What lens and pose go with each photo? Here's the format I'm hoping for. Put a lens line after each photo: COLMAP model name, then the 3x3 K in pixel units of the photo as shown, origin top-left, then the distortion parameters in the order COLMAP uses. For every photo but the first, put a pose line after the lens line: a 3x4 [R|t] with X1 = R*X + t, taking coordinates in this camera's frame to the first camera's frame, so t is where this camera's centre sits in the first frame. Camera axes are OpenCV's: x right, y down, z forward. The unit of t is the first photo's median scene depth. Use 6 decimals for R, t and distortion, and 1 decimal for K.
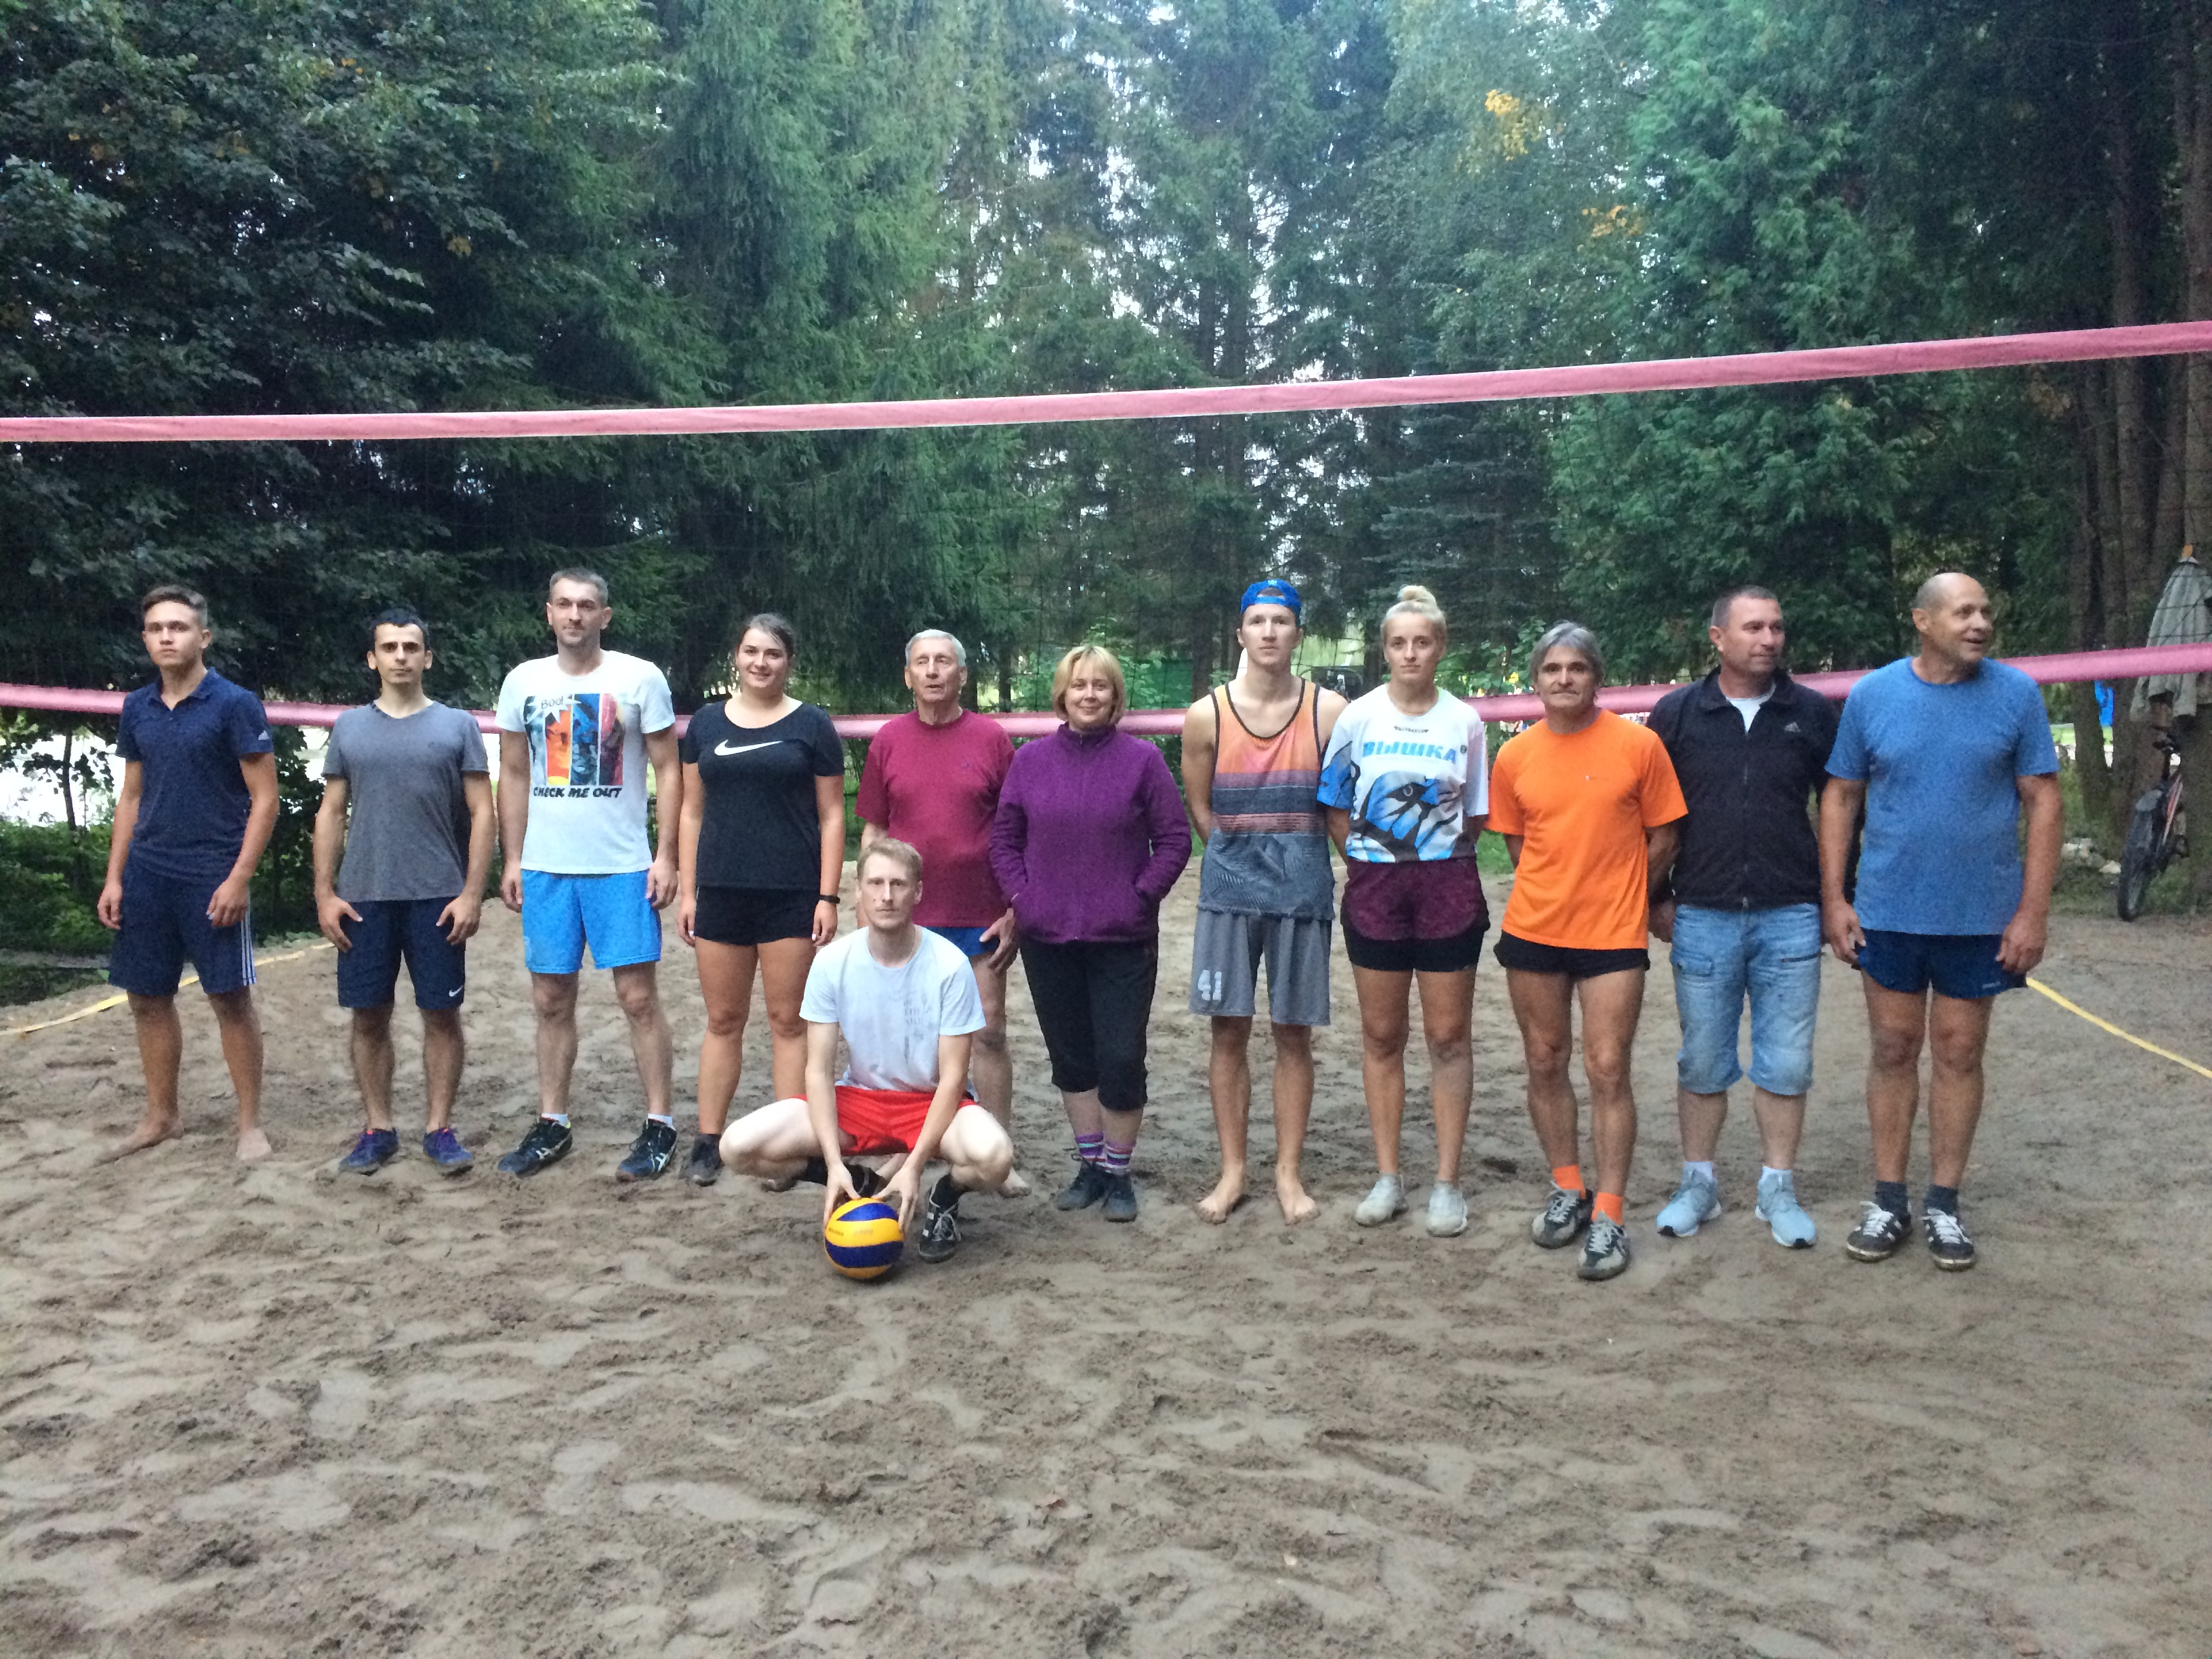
lens RADIAL K [[1875.8, 0, 1118.4], [0, 1875.8, 817.6], [0, 0, 1]] dist [0.088053, -0.120303]
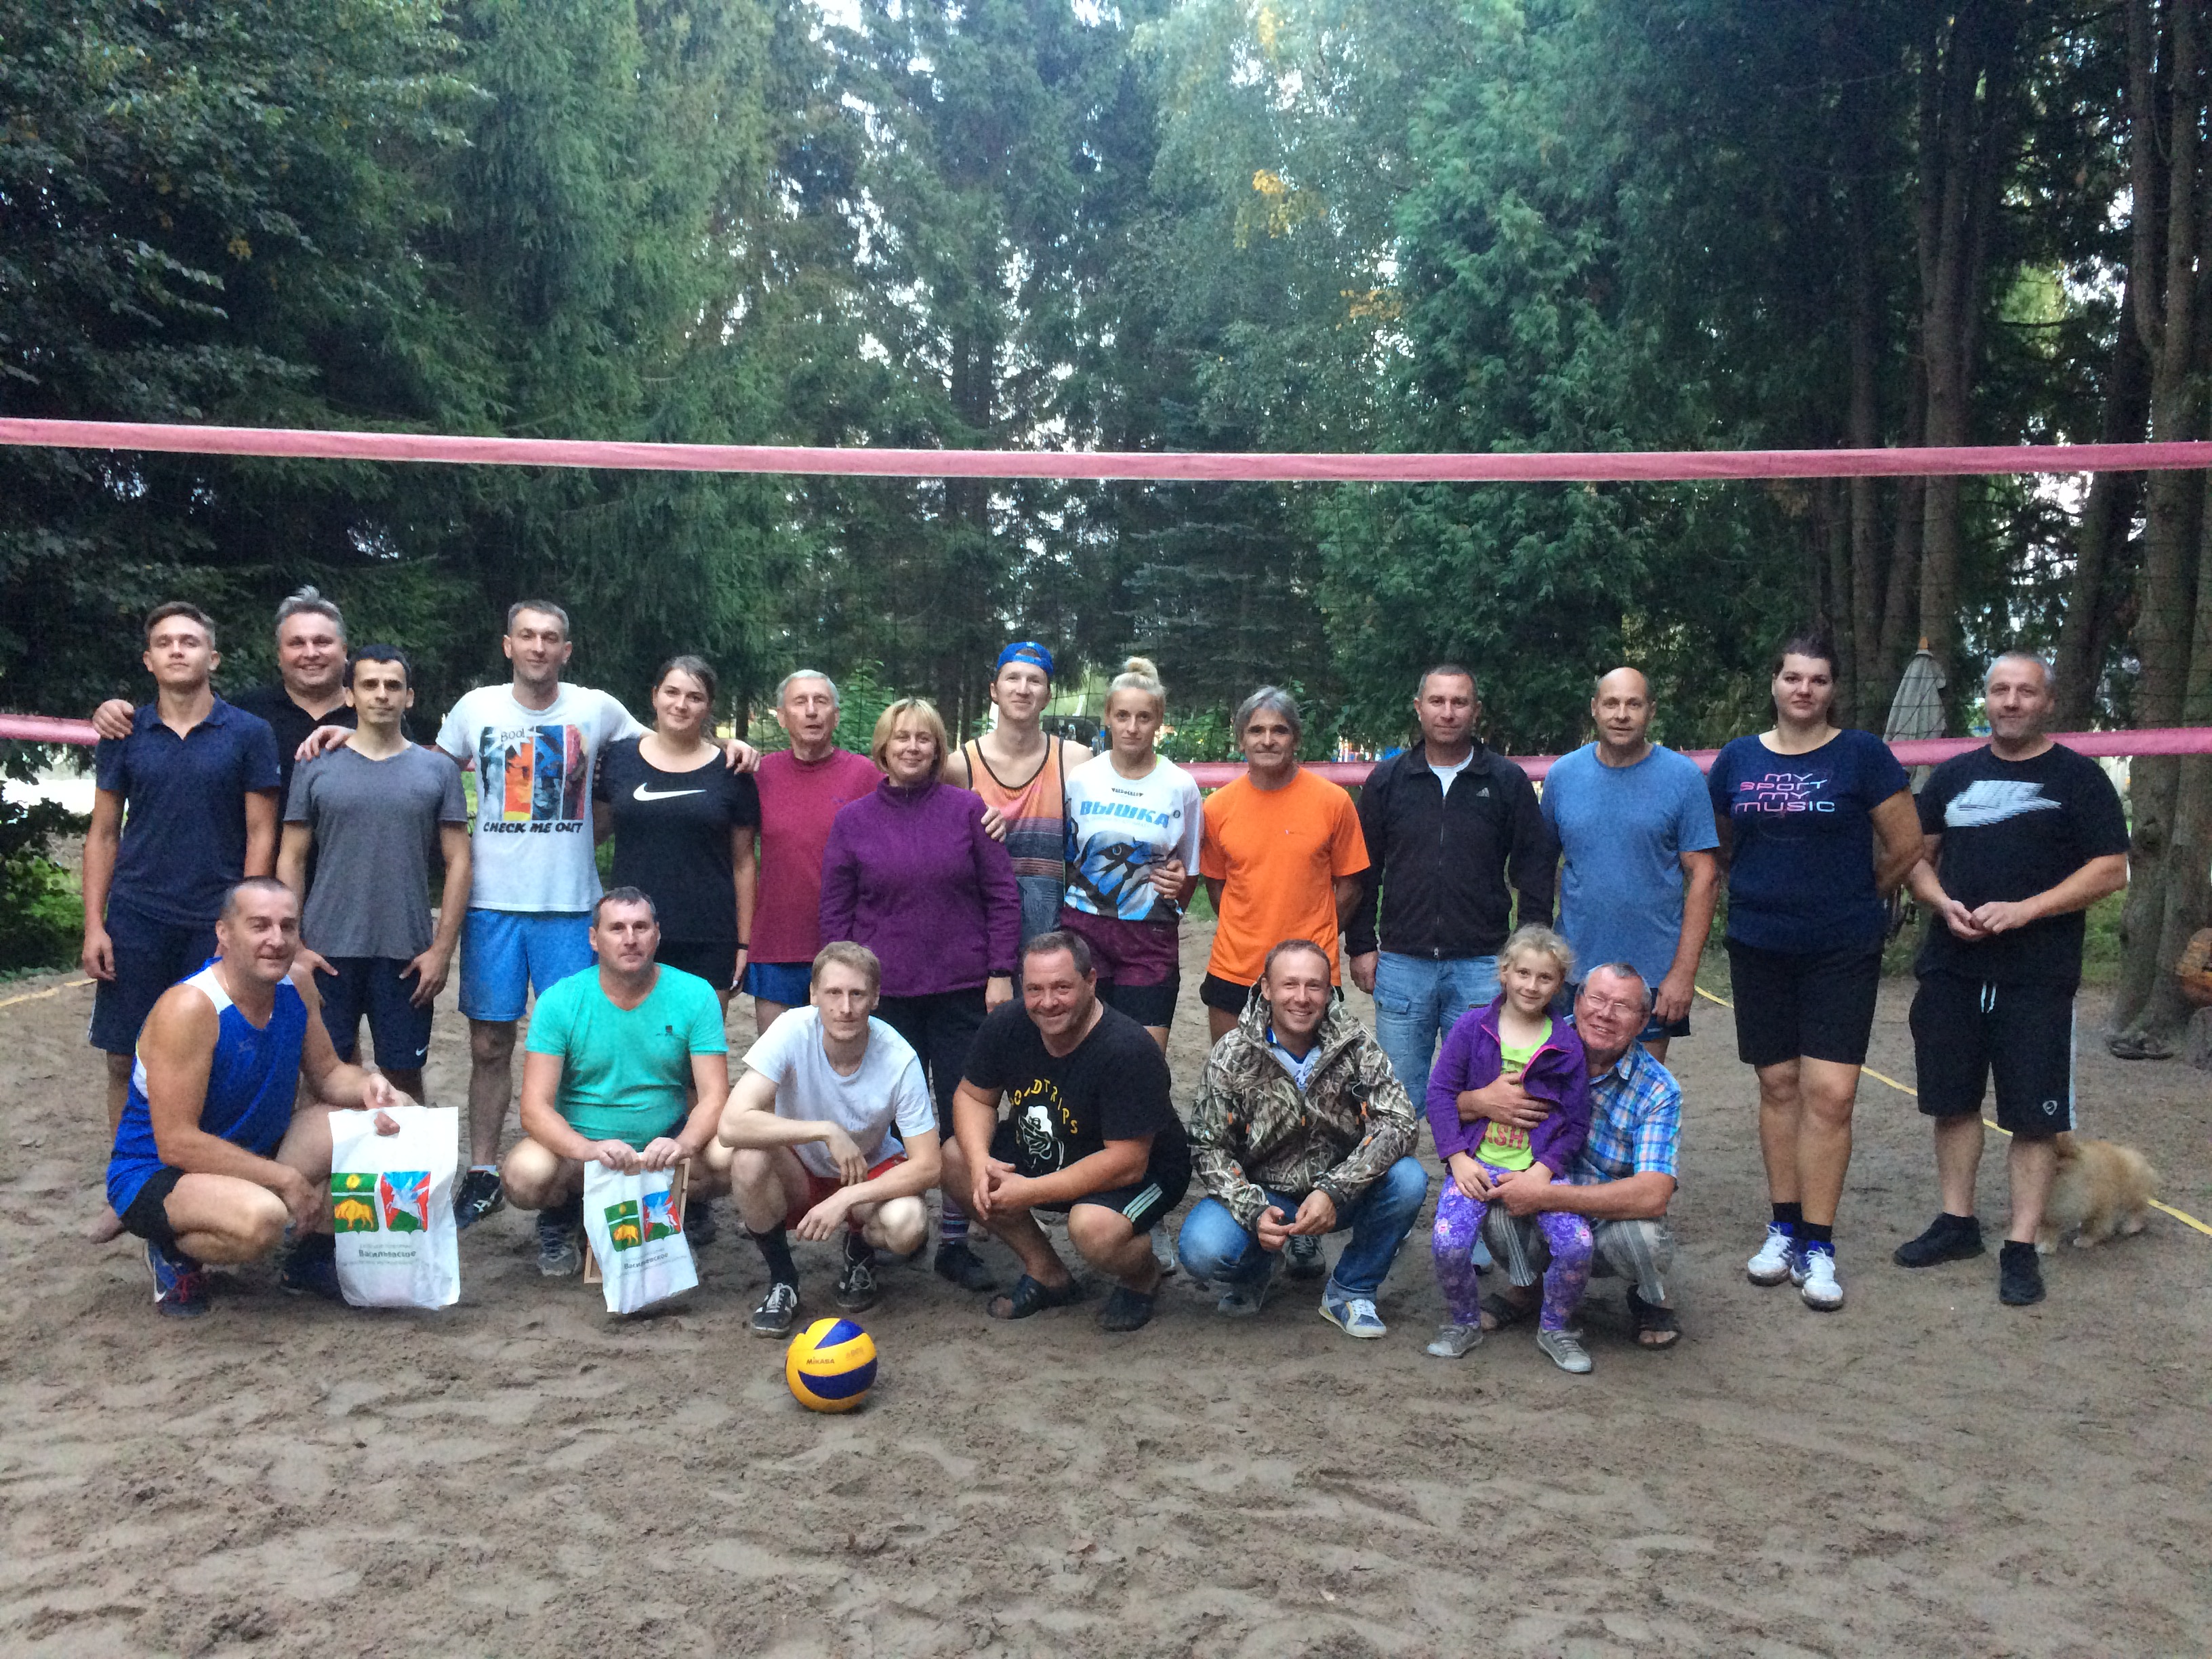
lens RADIAL K [[1875.8, 0, 1108.8], [0, 1875.8, 822.6], [0, 0, 1]] dist [0.088053, -0.120303]
pose [[0.987968, 0.026510, 0.152369, -0.041205], [-0.023207, 0.999456, -0.023416, -0.000650], [-0.152907, 0.019598, 0.988046, -0.002843]]
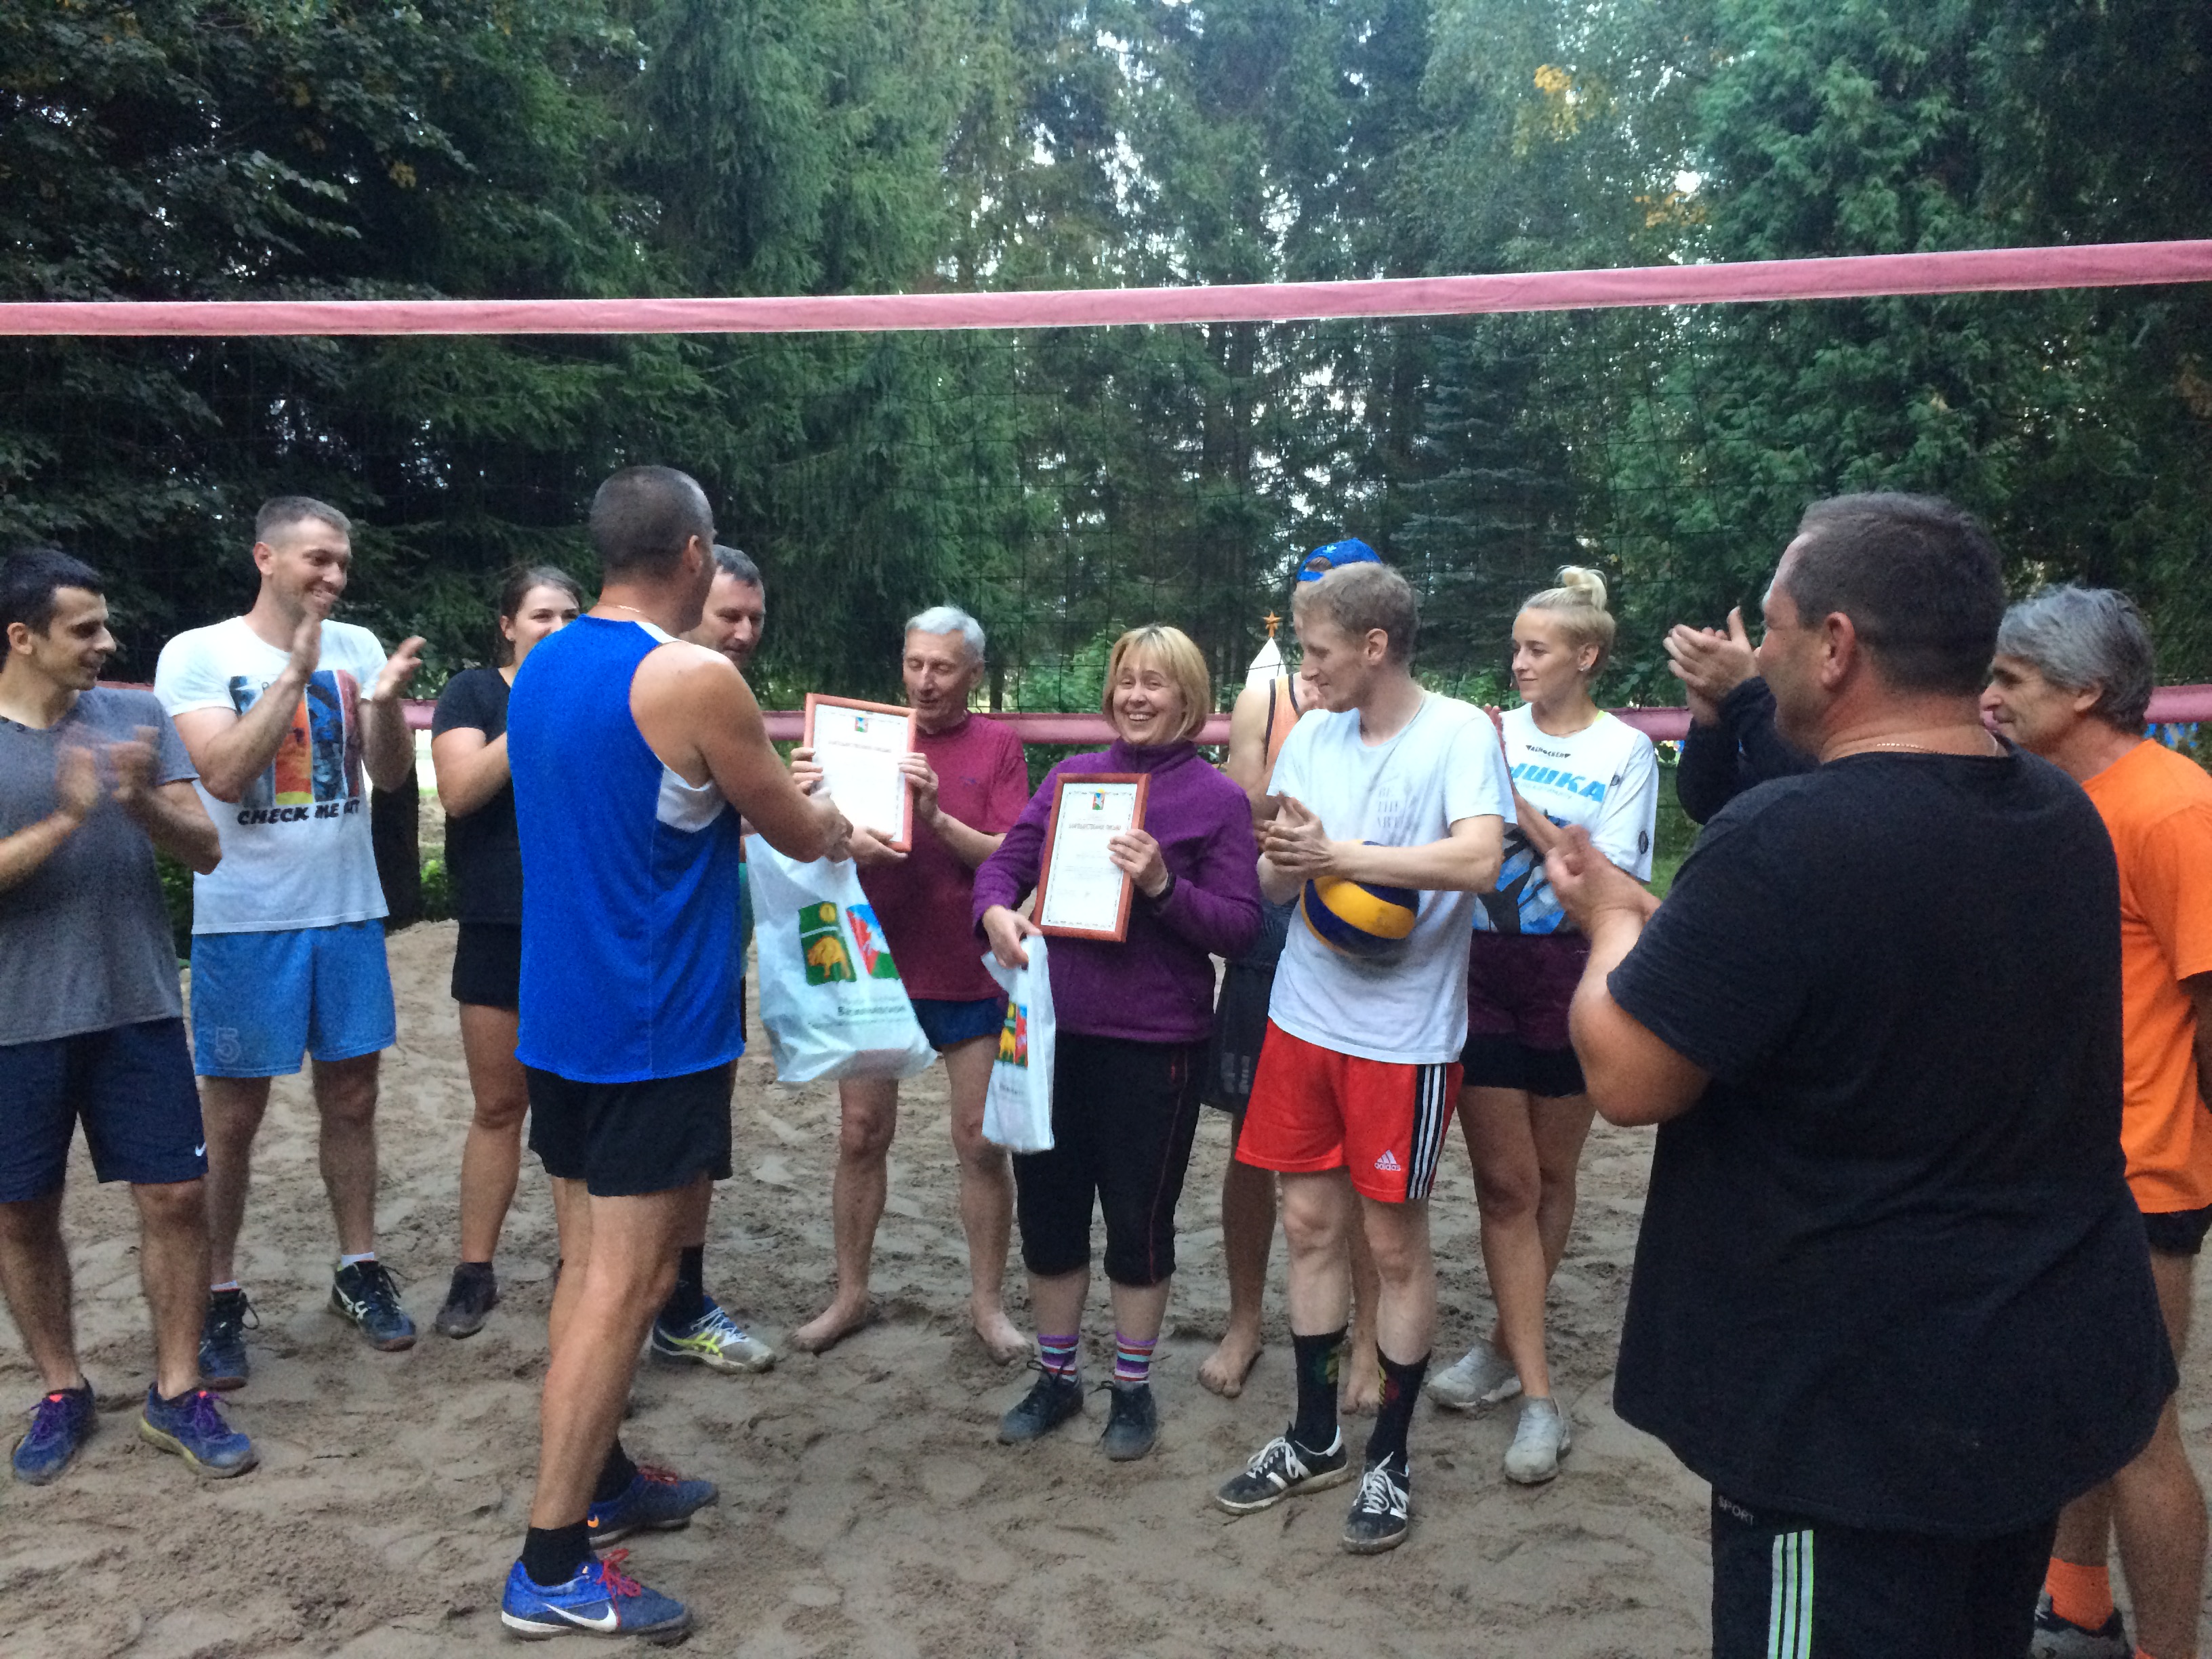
lens RADIAL K [[1875.8, 0, 1116.6], [0, 1875.8, 819.9], [0, 0, 1]] dist [0.088053, -0.120303]
pose [[0.999712, 0.021811, 0.010053, -0.015730], [-0.021744, 0.999741, -0.006759, -0.003994], [-0.010198, 0.006539, 0.999927, 0.093919]]
